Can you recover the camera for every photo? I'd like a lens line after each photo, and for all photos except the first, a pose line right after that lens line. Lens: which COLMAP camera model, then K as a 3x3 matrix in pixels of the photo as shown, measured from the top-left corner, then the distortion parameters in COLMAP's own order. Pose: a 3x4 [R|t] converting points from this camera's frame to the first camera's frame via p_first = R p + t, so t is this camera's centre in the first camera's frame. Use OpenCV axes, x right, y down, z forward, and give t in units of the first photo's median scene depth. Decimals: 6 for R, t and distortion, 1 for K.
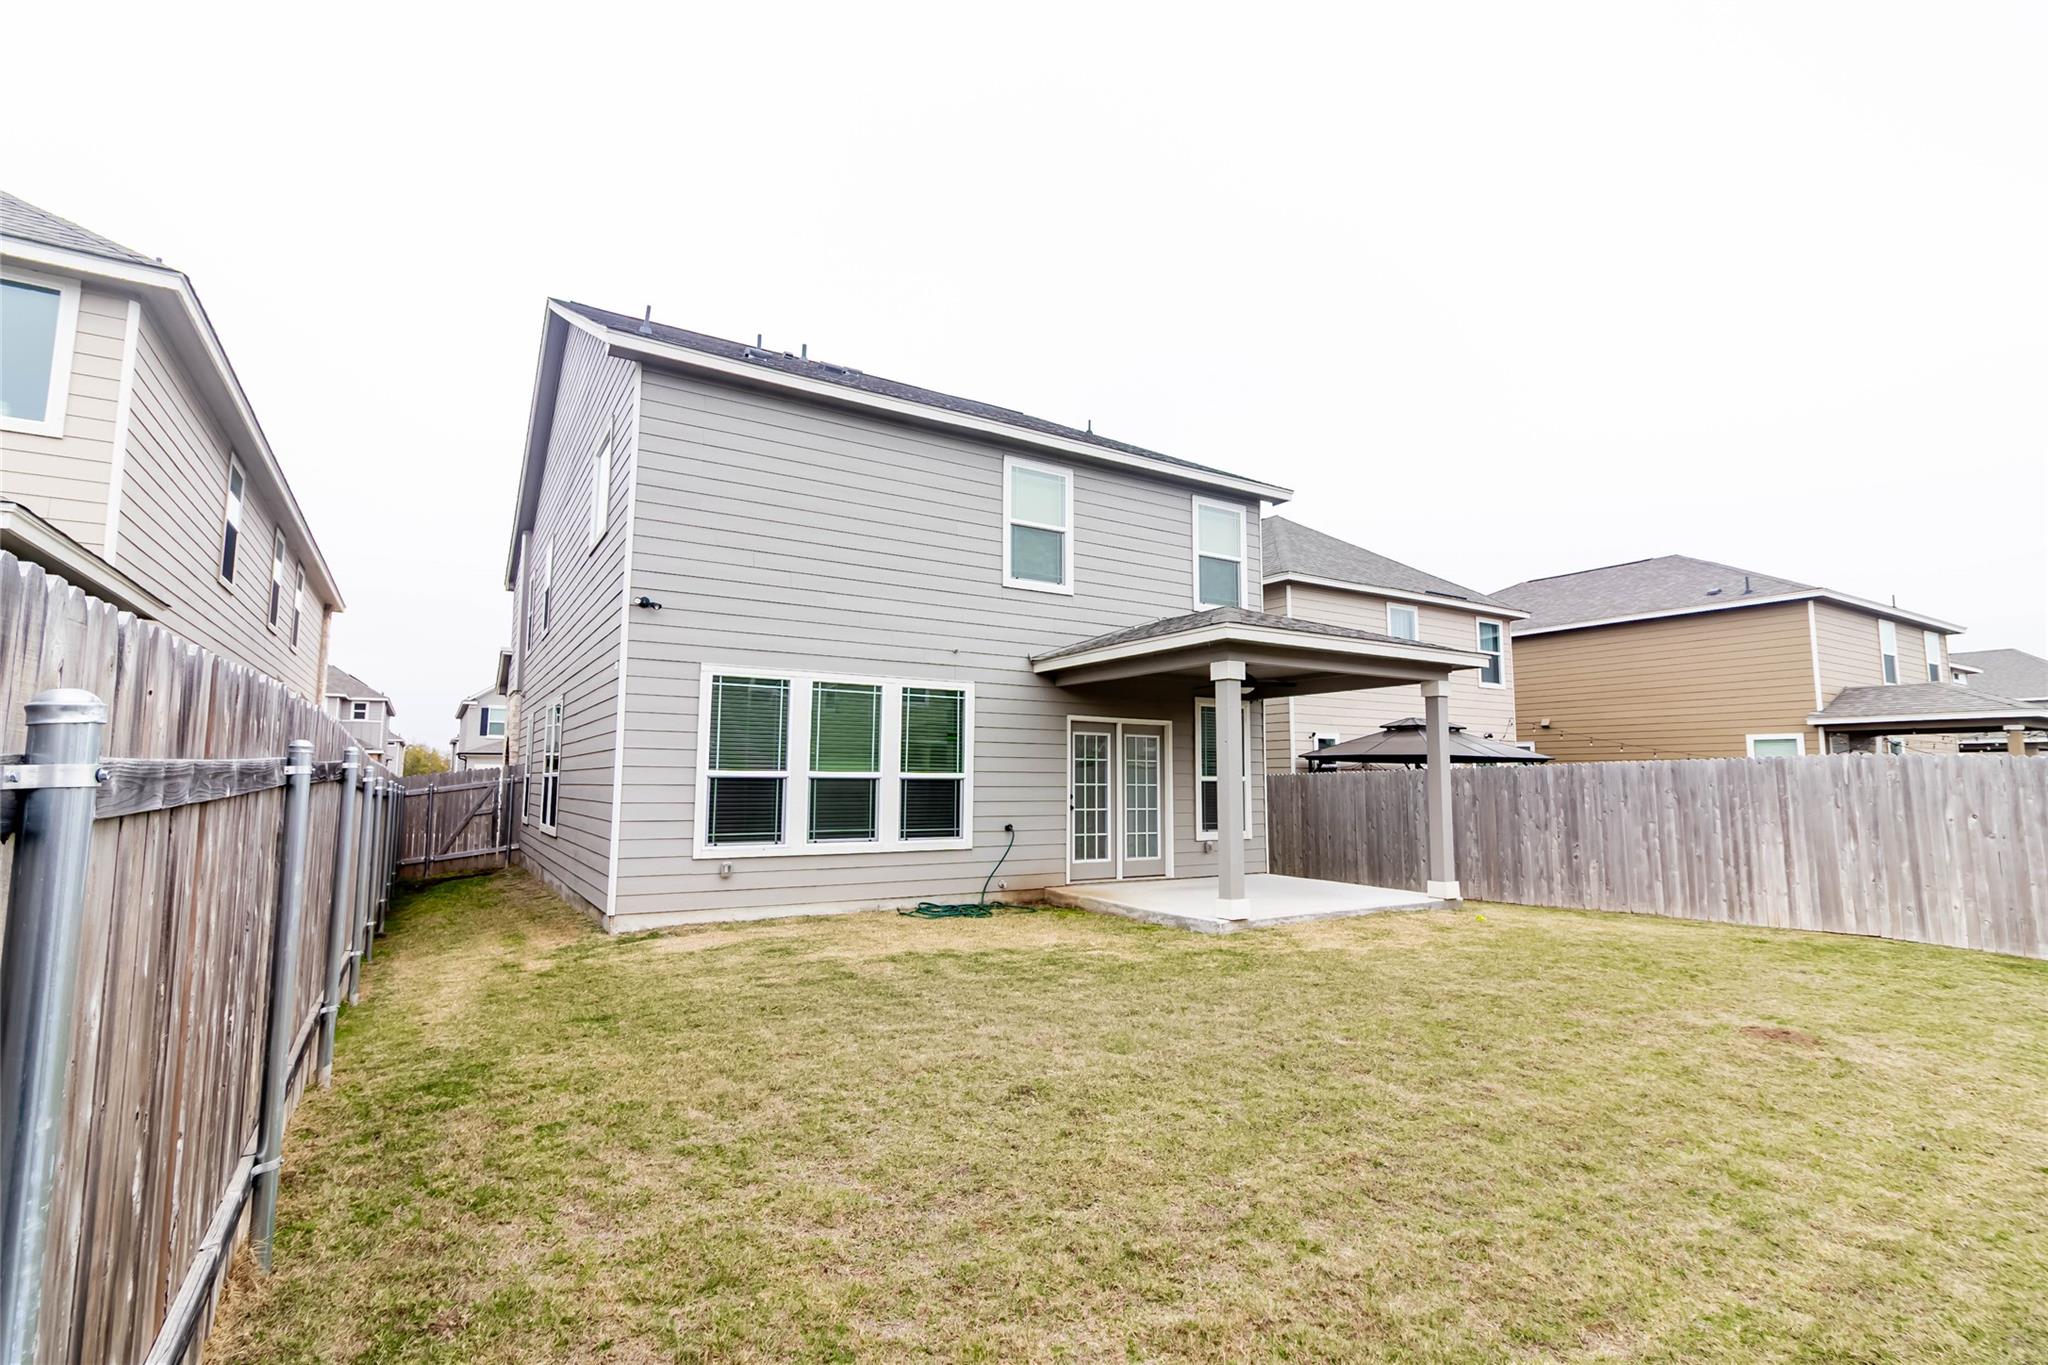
lens RADIAL K [[948.9, 0, 1019.1], [0, 948.9, 678.3], [0, 0, 1]] dist [0.004765, -0.000677]
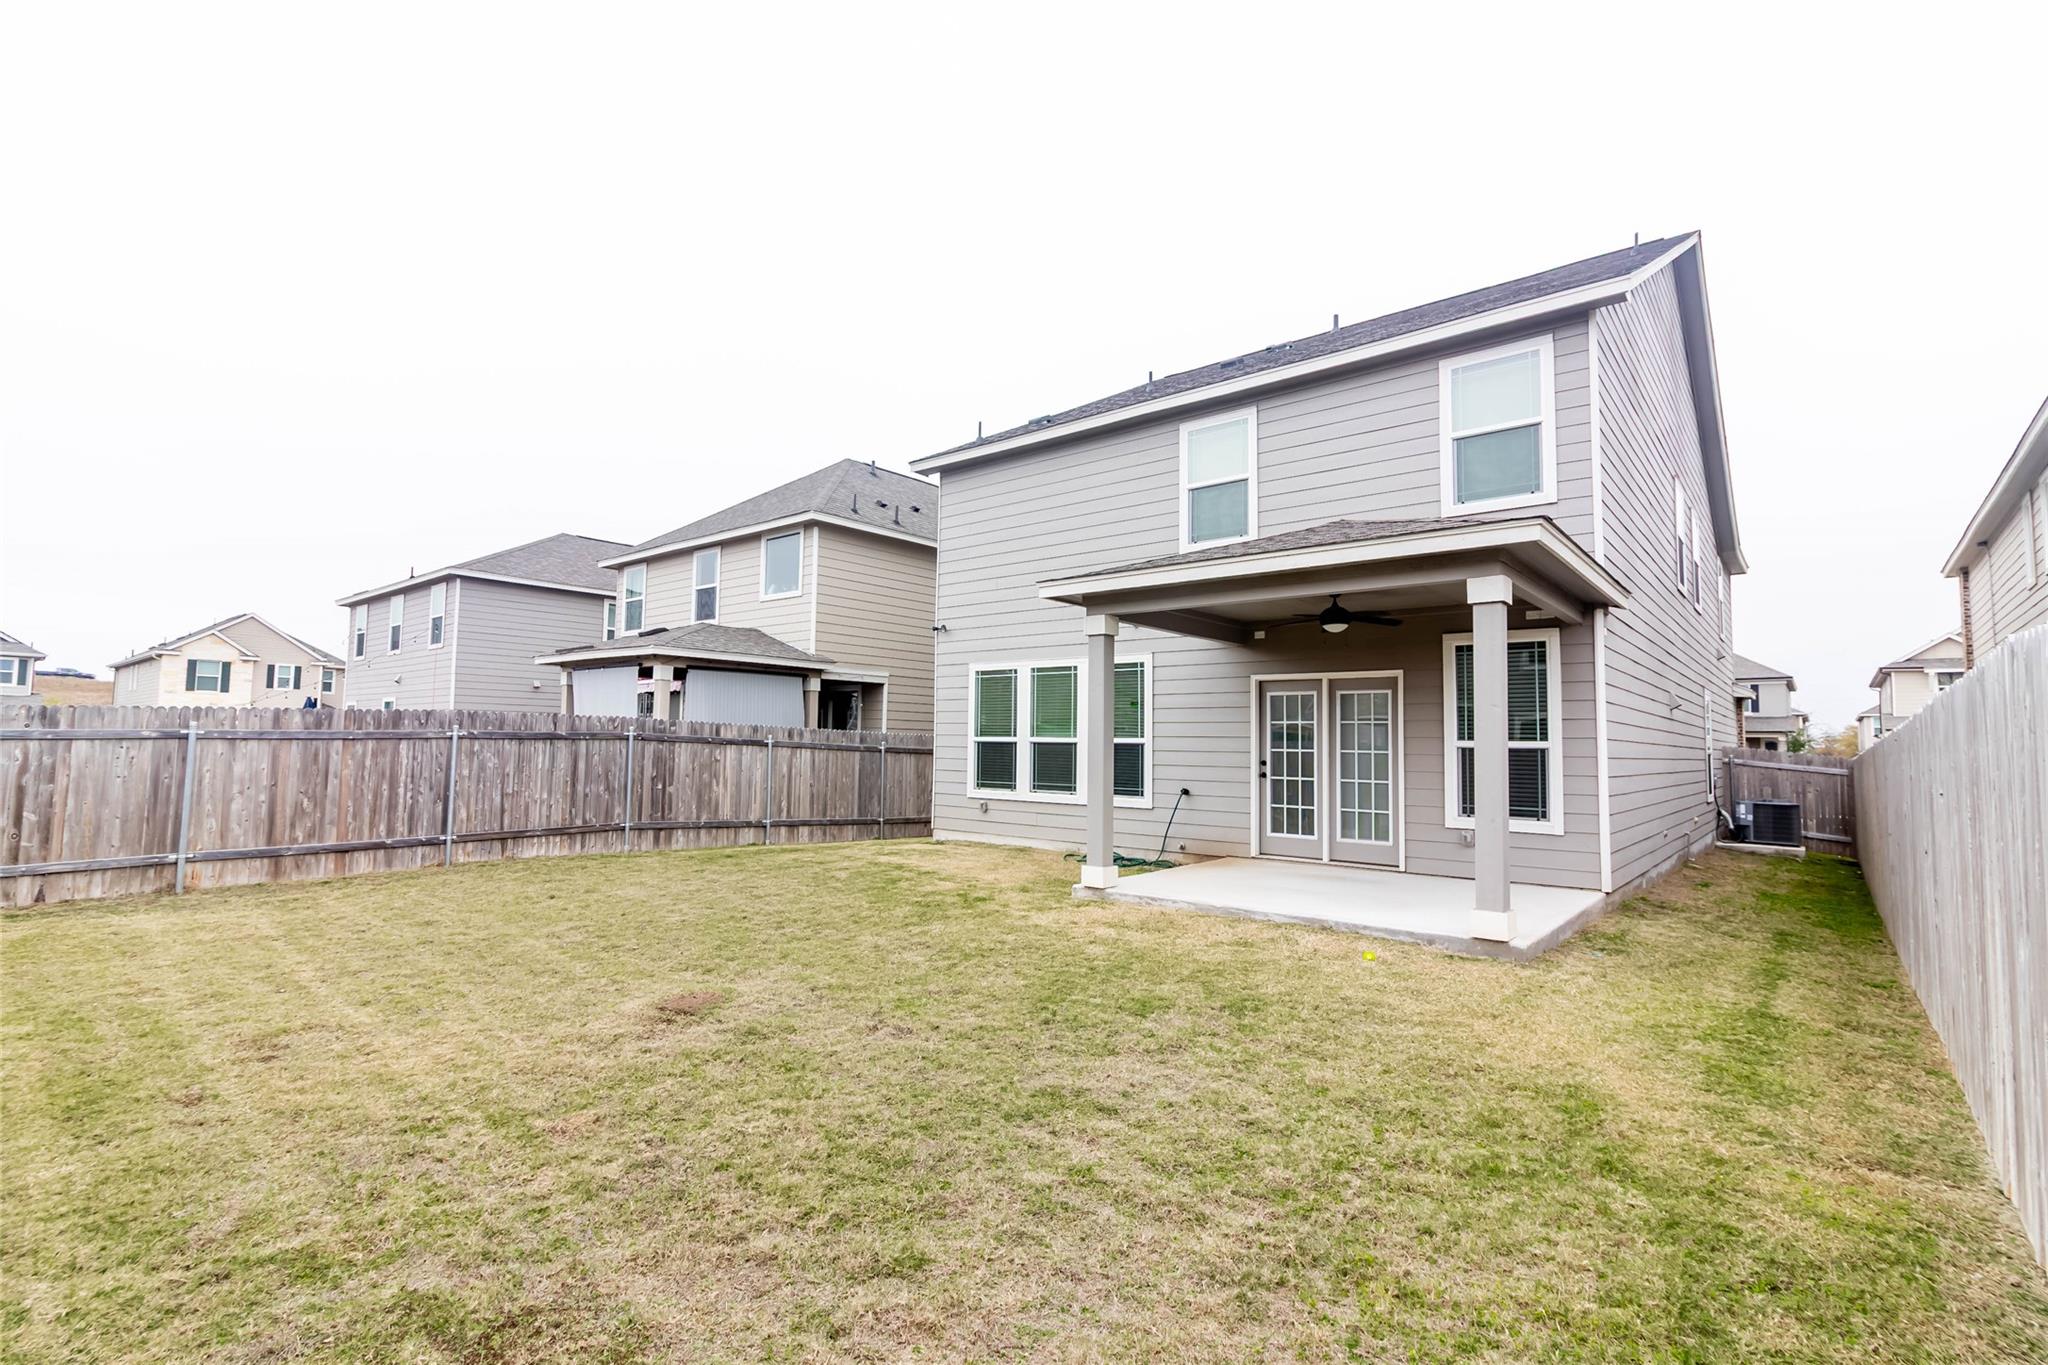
lens RADIAL K [[948.9, 0, 1027.9], [0, 948.9, 679.8], [0, 0, 1]] dist [0.004765, -0.000677]
pose [[0.313507, -0.068289, -0.947127, 0.875021], [0.091510, 0.994941, -0.041446, 0.062816], [0.945166, -0.073677, 0.318171, 0.506864]]
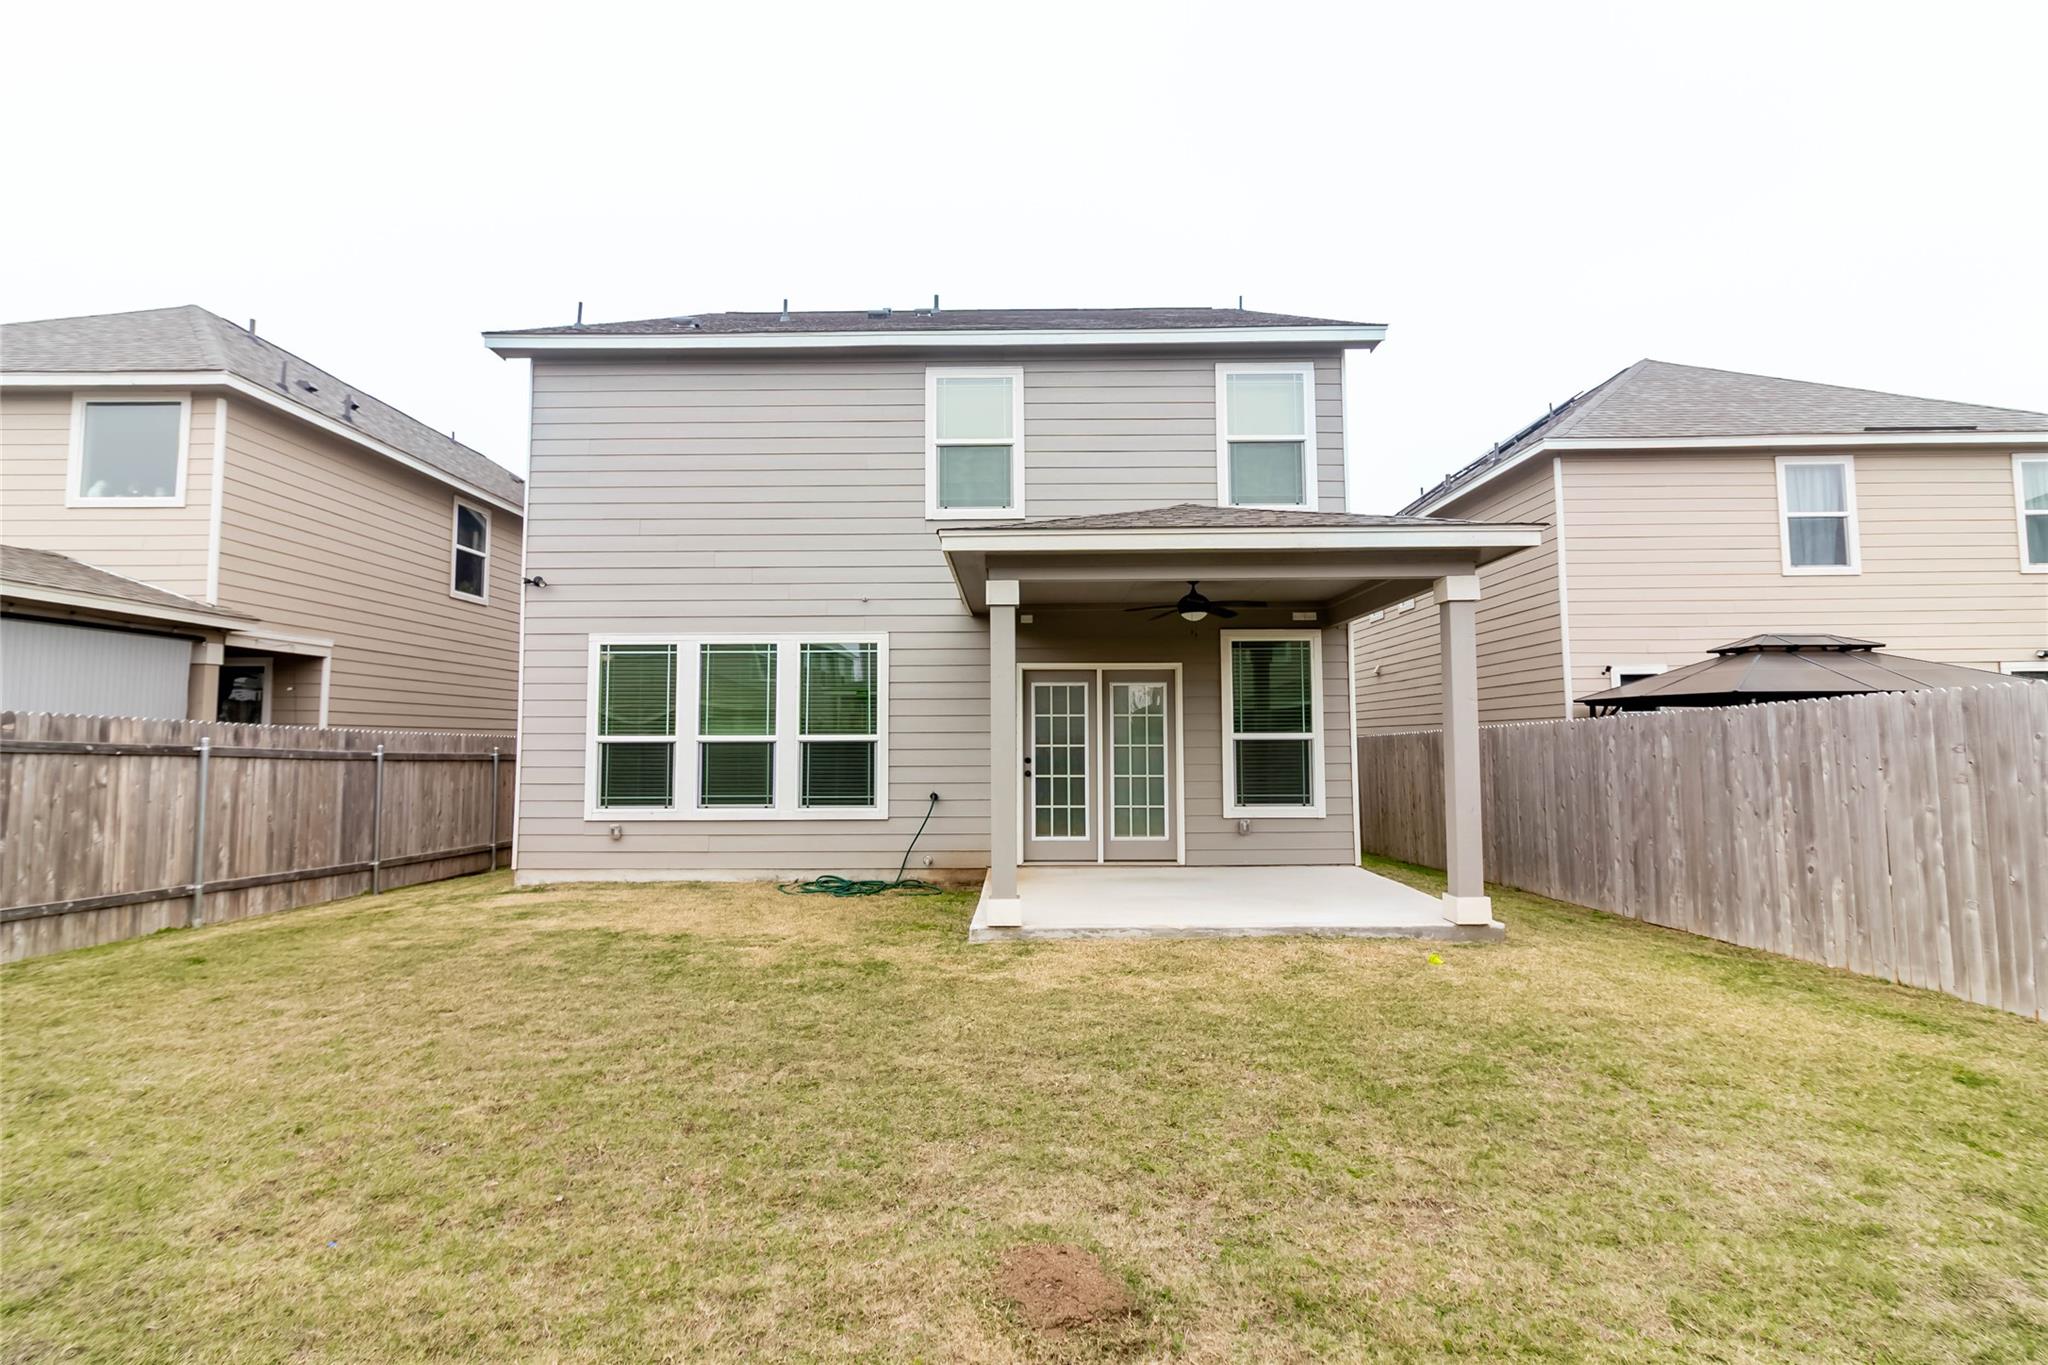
lens RADIAL K [[948.9, 0, 1018.8], [0, 948.9, 673.2], [0, 0, 1]] dist [0.004765, -0.000677]
pose [[0.844126, -0.049542, -0.533851, 0.505515], [0.068883, 0.997491, 0.016351, 0.034625], [0.531701, -0.050575, 0.845421, 0.300001]]
